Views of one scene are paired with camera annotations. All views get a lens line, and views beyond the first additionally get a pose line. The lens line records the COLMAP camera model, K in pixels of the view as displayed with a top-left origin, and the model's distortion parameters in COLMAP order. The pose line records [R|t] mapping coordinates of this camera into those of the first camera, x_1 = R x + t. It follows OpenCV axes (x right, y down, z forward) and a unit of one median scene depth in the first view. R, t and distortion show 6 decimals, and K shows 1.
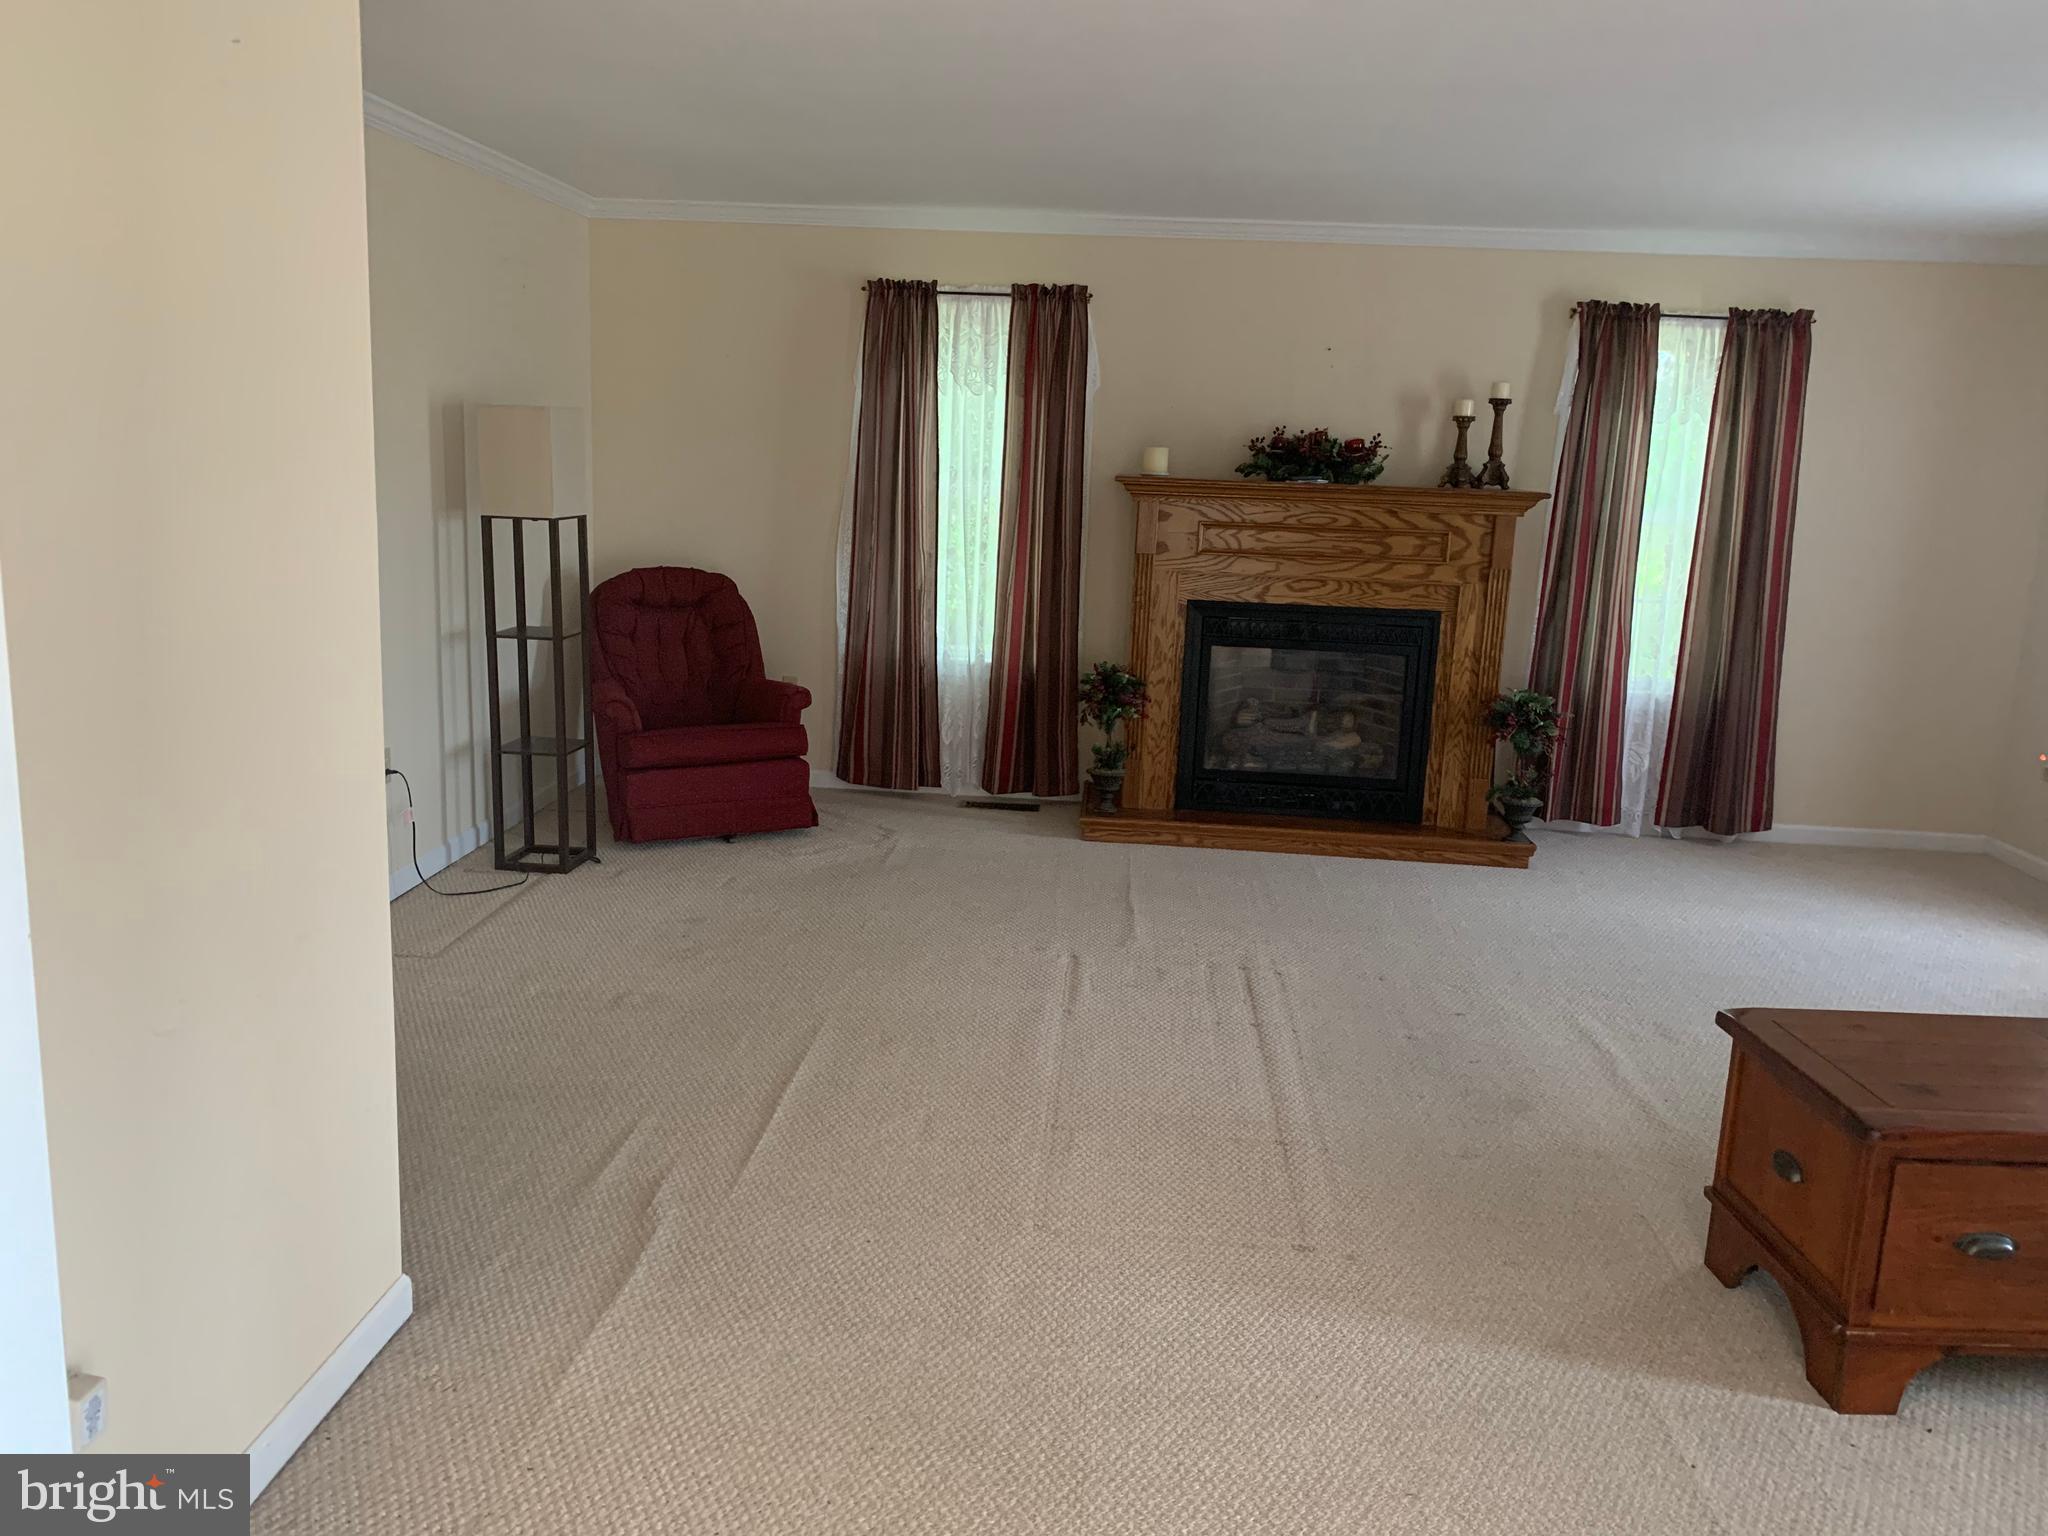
lens RADIAL K [[1538.3, 0, 1024.0], [0, 1538.3, 768.0], [0, 0, 1]] dist [0.003477, -0.000364]
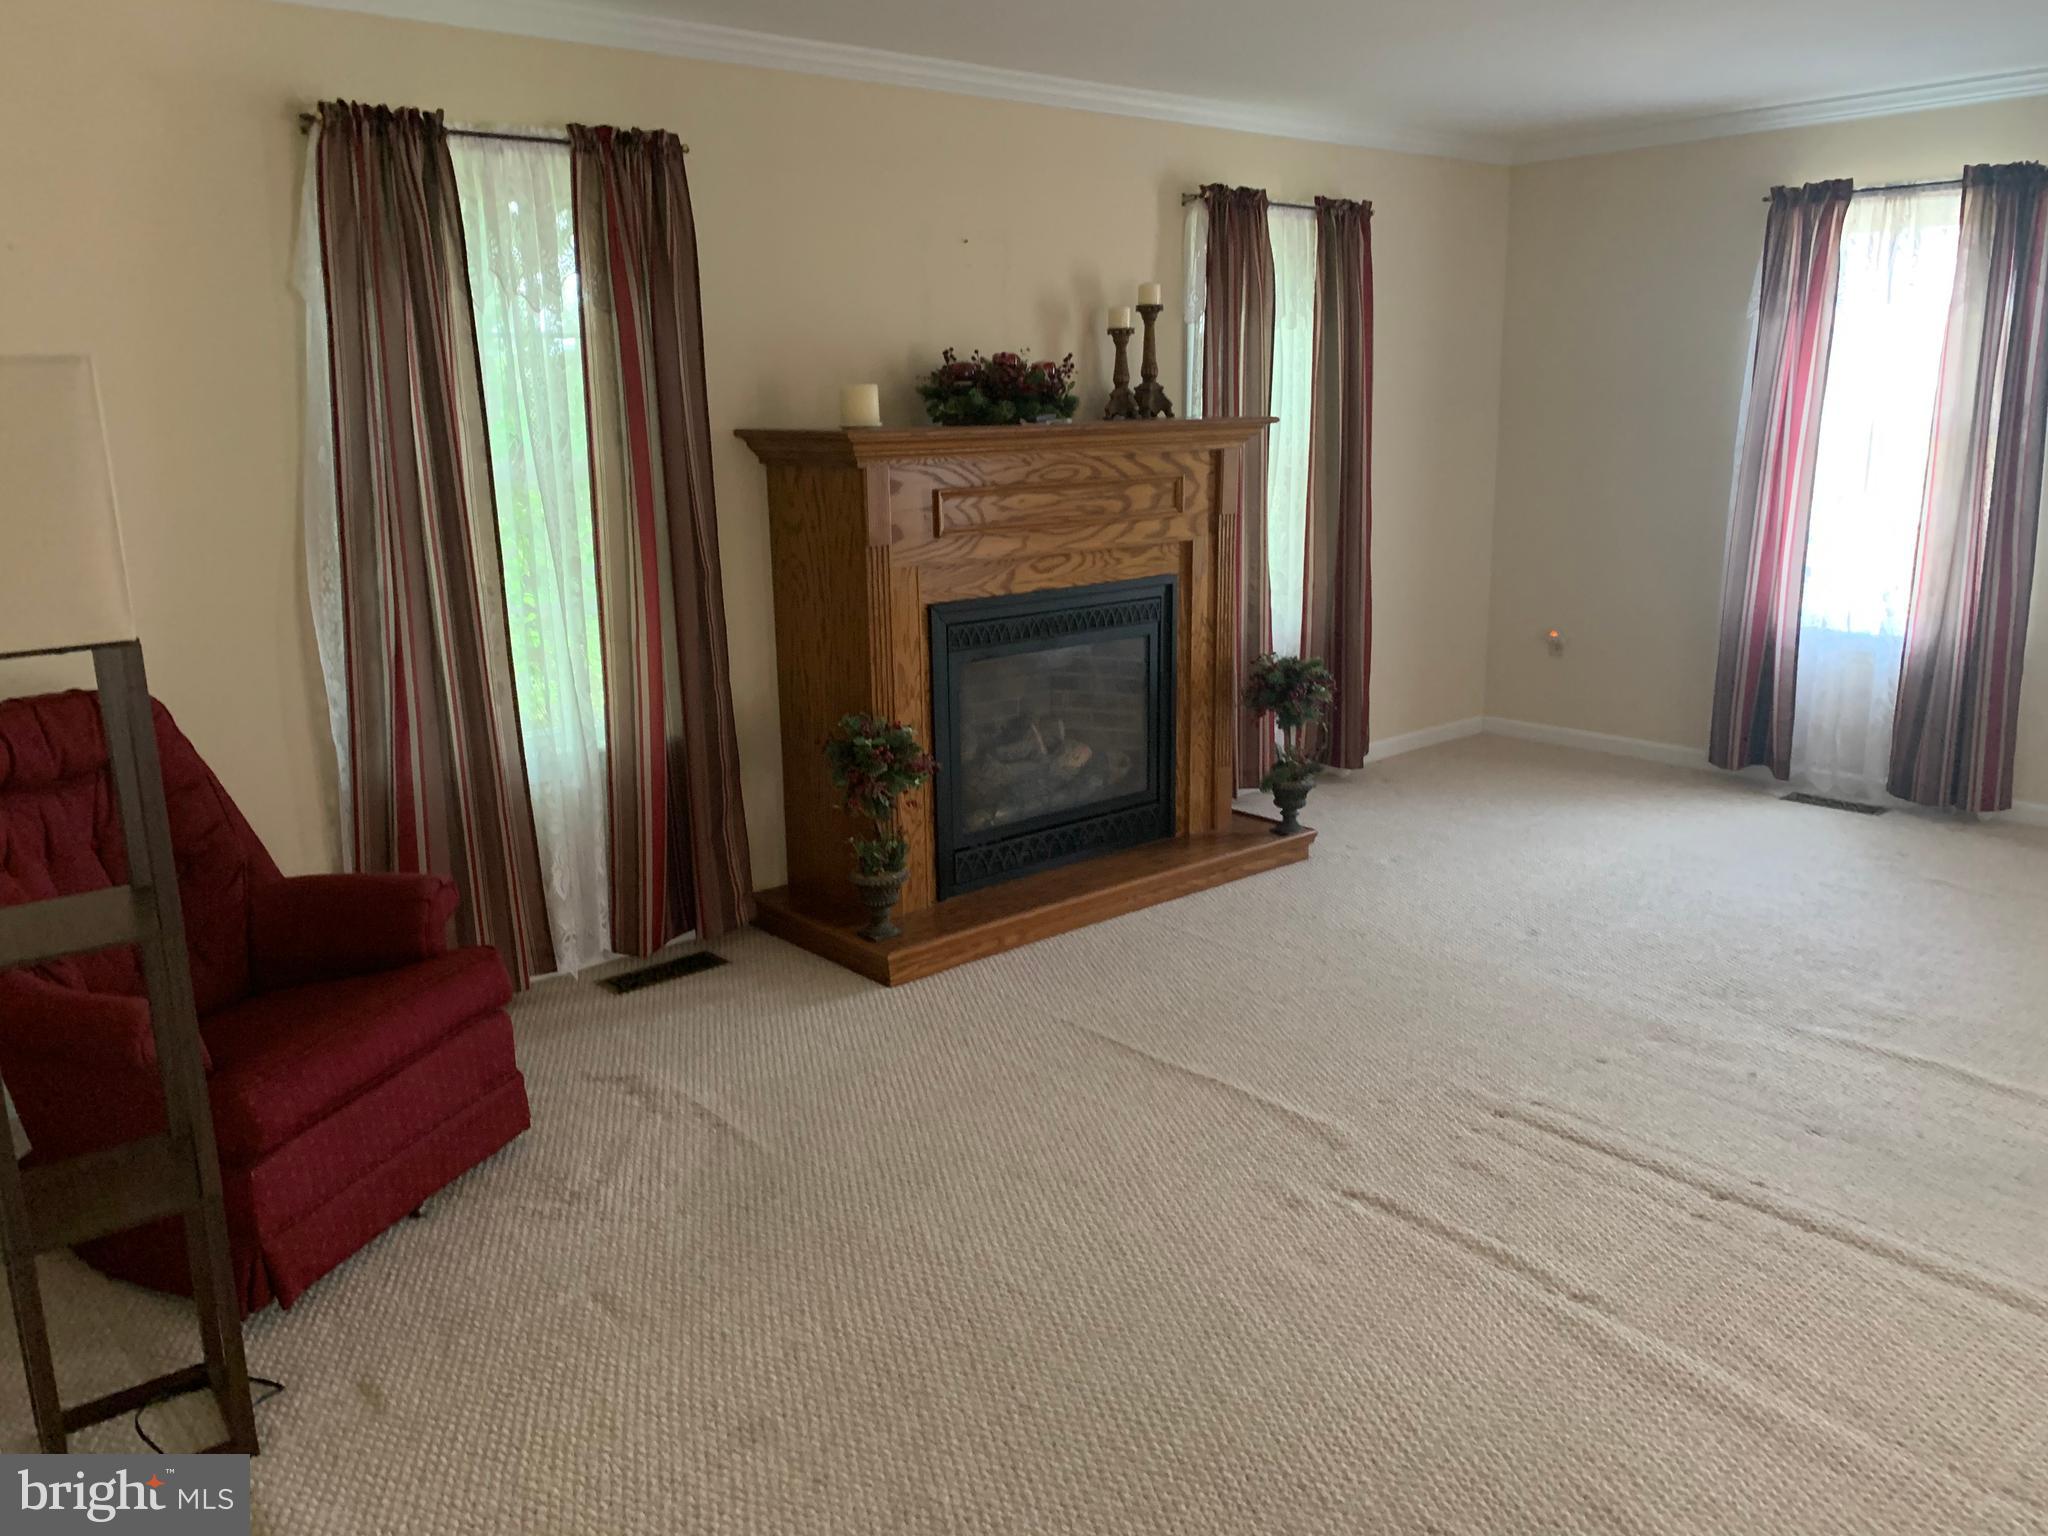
lens RADIAL K [[1540.7, 0, 1020.7], [0, 1540.7, 797.3], [0, 0, 1]] dist [-0.026549, 0.009844]
pose [[0.735356, -0.219761, 0.641058, -0.327149], [0.177046, 0.975406, 0.131290, -0.108469], [-0.654145, 0.016952, 0.756179, 0.449941]]
